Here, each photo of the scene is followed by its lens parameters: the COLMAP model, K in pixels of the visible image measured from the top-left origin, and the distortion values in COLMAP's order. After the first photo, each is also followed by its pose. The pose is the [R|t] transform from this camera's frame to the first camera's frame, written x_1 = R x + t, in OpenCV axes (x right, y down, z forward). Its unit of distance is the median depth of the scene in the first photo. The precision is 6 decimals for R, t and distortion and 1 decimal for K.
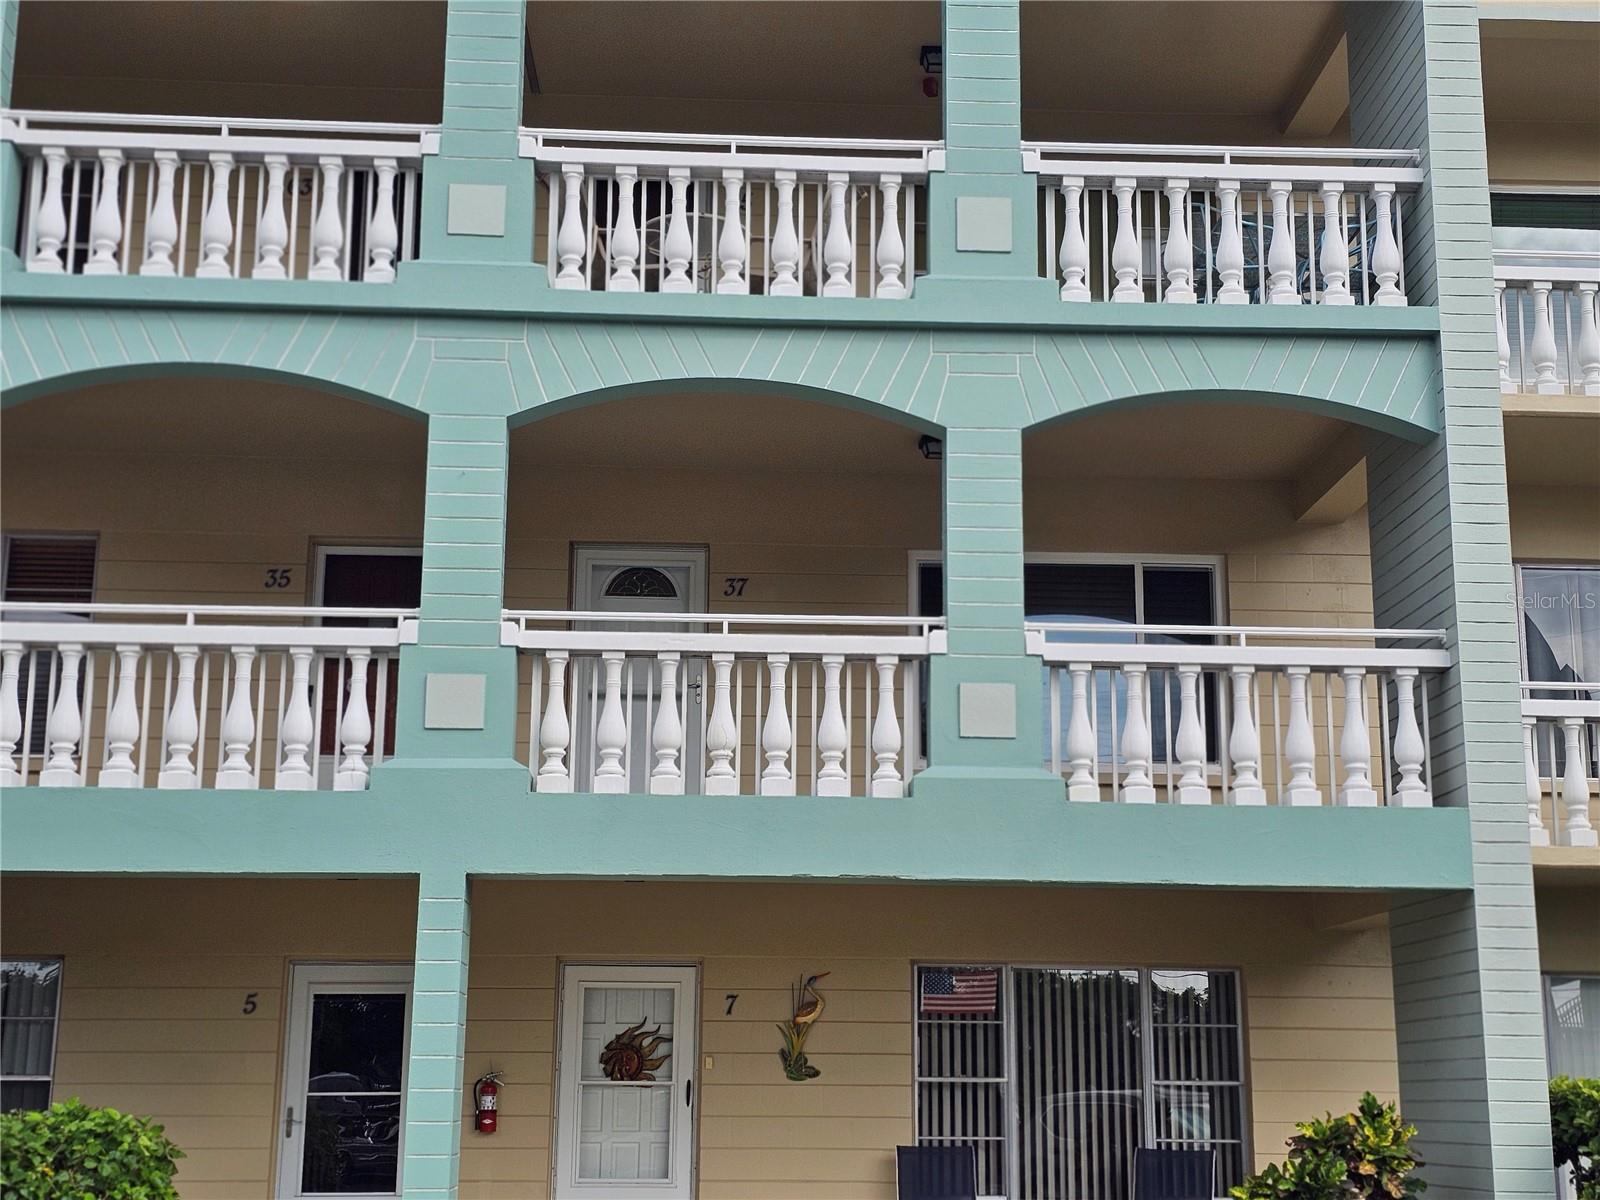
lens RADIAL K [[2167.7, 0, 818.0], [0, 2167.7, 602.3], [0, 0, 1]] dist [0.203383, -0.578686]
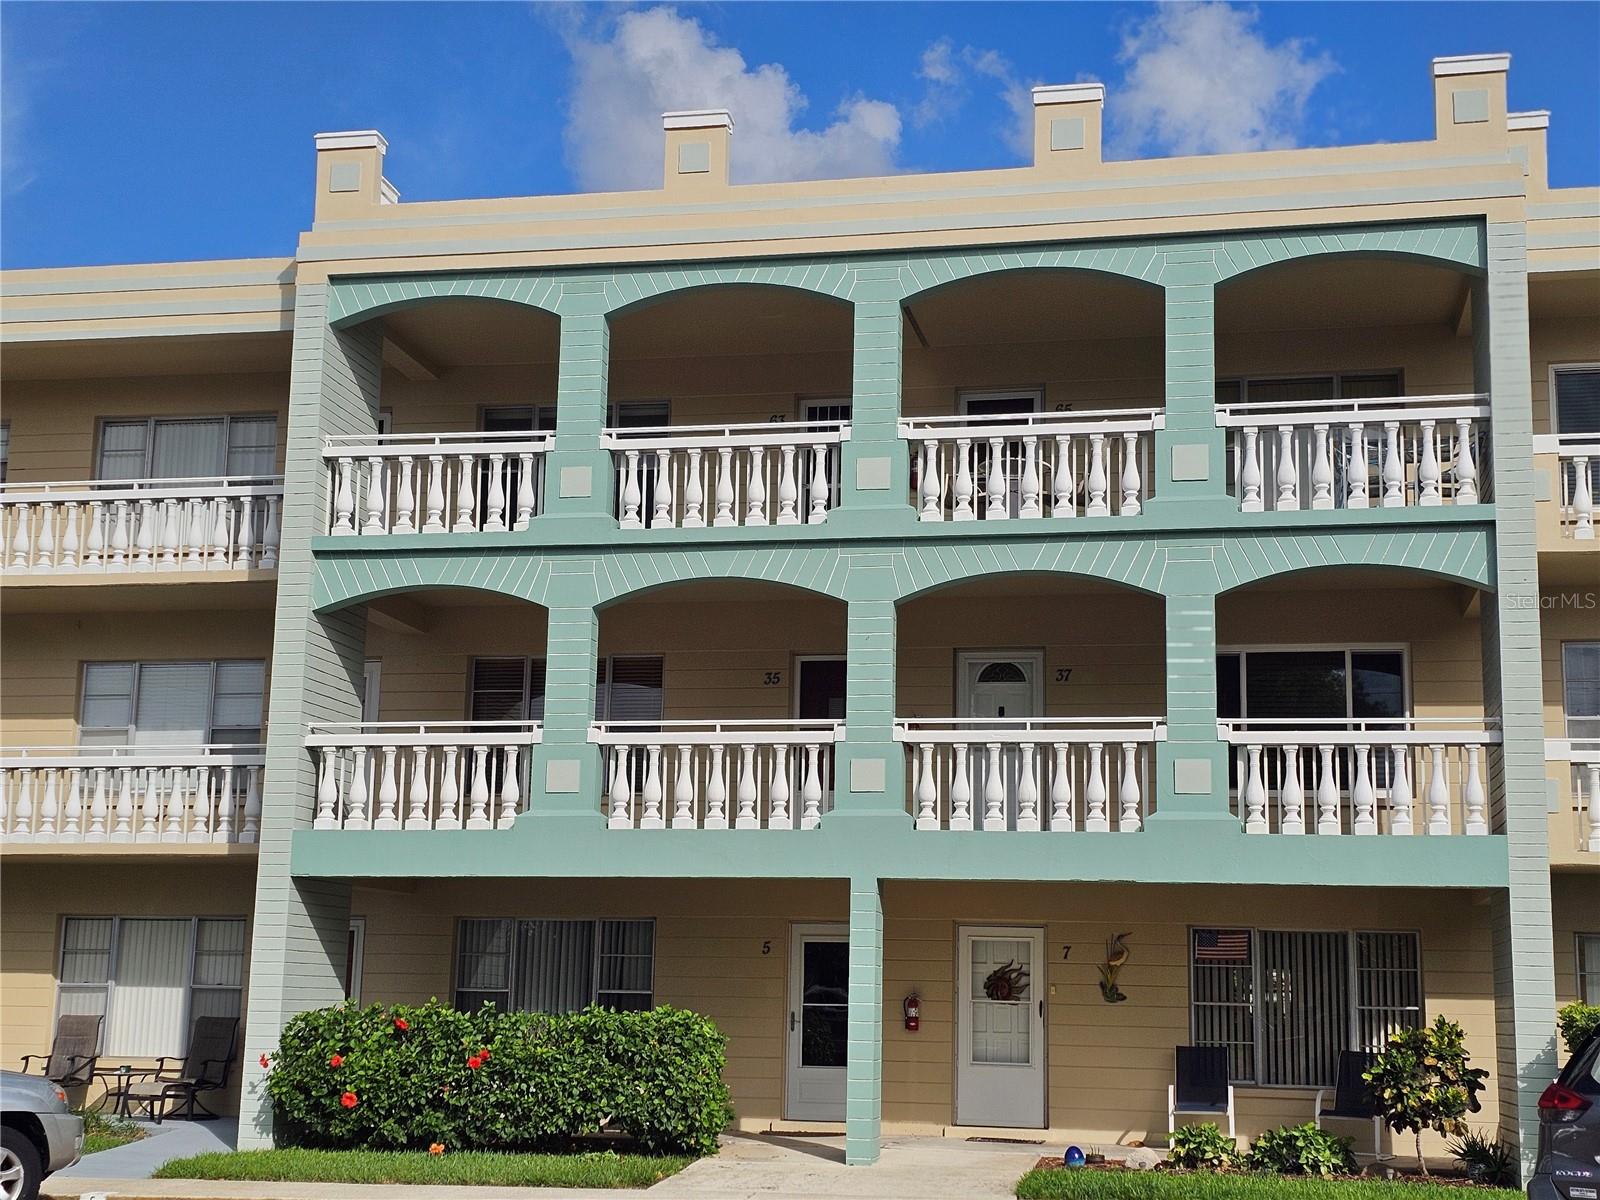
lens RADIAL K [[2167.7, 0, 818.0], [0, 2167.7, 602.3], [0, 0, 1]] dist [0.203383, -0.578686]
pose [[0.970499, -0.031527, -0.239035, 0.191268], [0.040303, 0.998678, 0.031915, -0.135894], [0.237713, -0.040608, 0.970486, -0.601888]]
